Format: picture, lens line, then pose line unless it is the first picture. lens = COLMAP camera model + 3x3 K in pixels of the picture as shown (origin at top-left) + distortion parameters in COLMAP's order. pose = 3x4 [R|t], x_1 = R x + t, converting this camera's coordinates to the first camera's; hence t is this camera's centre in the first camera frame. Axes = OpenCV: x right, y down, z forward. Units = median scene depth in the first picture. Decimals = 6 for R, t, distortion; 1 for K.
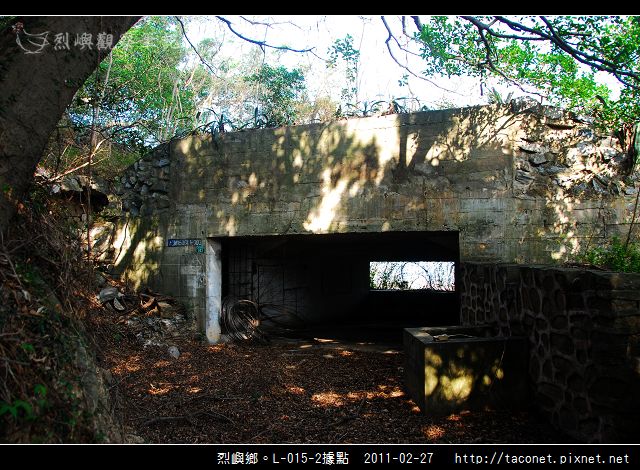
lens RADIAL K [[541.1, 0, 320.0], [0, 541.1, 235.0], [0, 0, 1]] dist [-0.136668, 0.100617]
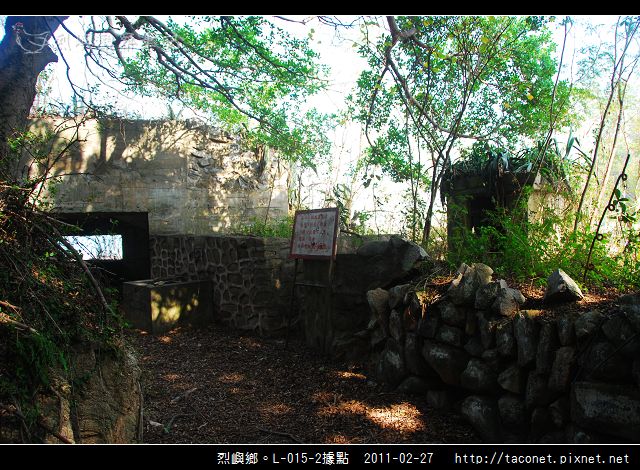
lens RADIAL K [[541.1, 0, 320.0], [0, 541.1, 235.0], [0, 0, 1]] dist [-0.136668, 0.100617]
pose [[0.771046, -0.025382, 0.636273, -0.285067], [-0.006381, 0.998847, 0.047578, -0.017100], [-0.636747, -0.040745, 0.769995, -0.344957]]
